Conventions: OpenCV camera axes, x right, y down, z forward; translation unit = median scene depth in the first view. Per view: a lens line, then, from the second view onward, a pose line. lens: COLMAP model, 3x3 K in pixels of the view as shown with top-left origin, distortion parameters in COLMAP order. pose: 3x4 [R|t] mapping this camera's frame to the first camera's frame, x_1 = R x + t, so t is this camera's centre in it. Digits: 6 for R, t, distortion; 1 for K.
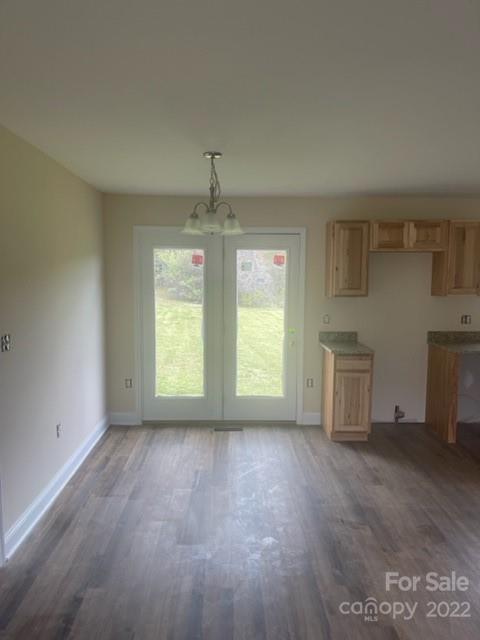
lens RADIAL K [[488.8, 0, 242.2], [0, 488.8, 325.6], [0, 0, 1]] dist [0.031935, -0.000161]
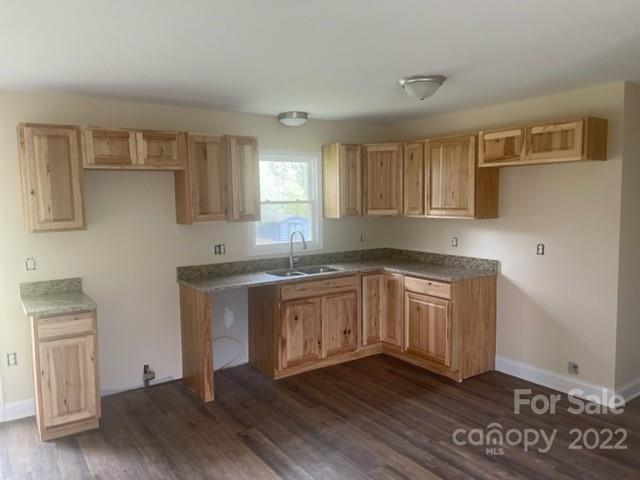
lens RADIAL K [[488.8, 0, 320.2], [0, 488.8, 240.9], [0, 0, 1]] dist [0.031935, -0.000161]
pose [[0.842521, -0.068769, 0.534256, 0.157287], [0.080284, 0.996771, 0.001696, -0.015841], [-0.532648, 0.041464, 0.845321, 0.191028]]
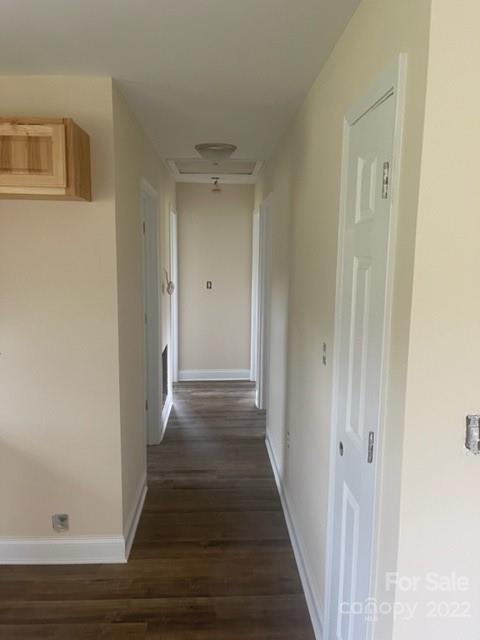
lens RADIAL K [[488.8, 0, 240.1], [0, 488.8, 320.8], [0, 0, 1]] dist [0.031935, -0.000161]
pose [[-0.022431, -0.152977, 0.987975, 0.722874], [0.094394, 0.983485, 0.154425, -0.079140], [-0.995282, 0.096723, -0.007620, 0.731893]]
